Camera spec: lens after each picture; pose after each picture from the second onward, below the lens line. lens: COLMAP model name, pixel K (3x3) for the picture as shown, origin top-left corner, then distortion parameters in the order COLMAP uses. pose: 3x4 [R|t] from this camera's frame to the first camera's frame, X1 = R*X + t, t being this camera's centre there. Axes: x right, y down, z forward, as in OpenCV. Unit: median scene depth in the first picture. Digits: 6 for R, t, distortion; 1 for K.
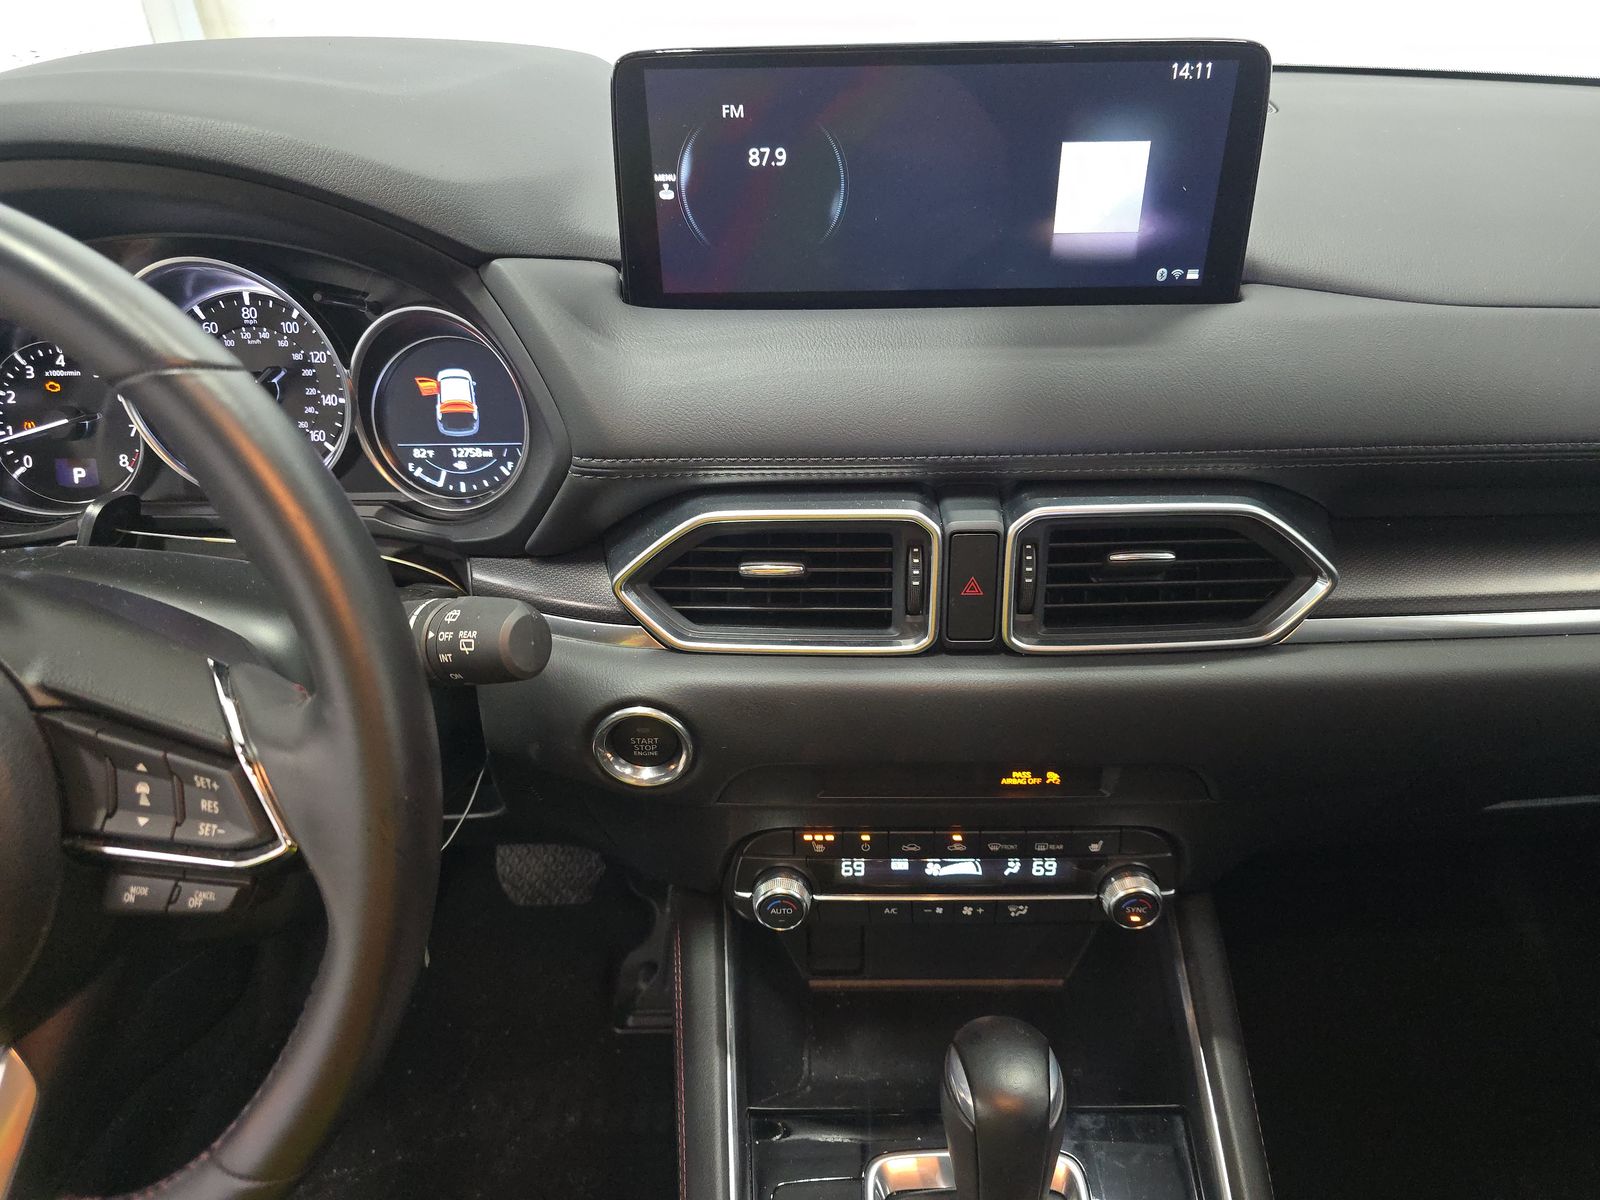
lens RADIAL K [[1081.0, 0, 755.2], [0, 1081.0, 602.3], [0, 0, 1]] dist [0.037310, -0.035336]
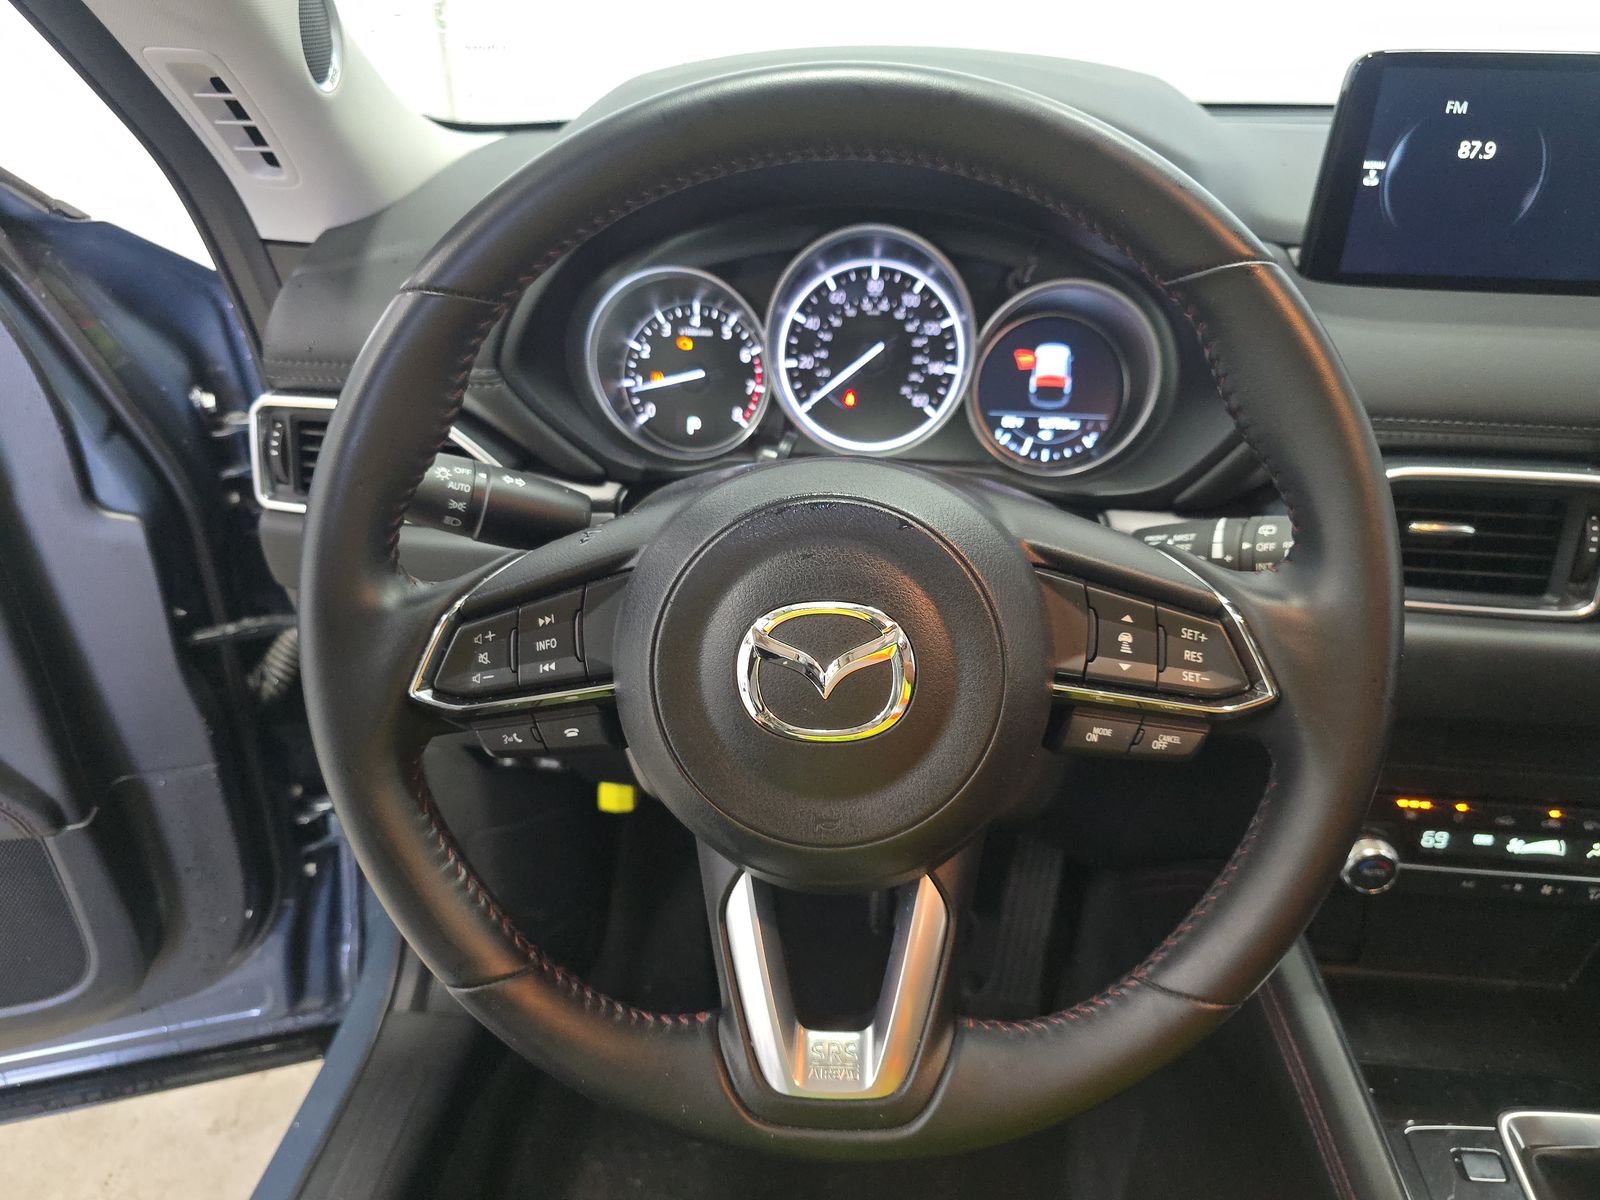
lens RADIAL K [[1081.0, 0, 789.7], [0, 1081.0, 595.1], [0, 0, 1]] dist [0.037310, -0.035336]
pose [[0.996248, 0.066946, -0.054839, -0.465900], [-0.070535, 0.995301, -0.066343, 0.123921], [0.050139, 0.069962, 0.996289, -0.075341]]
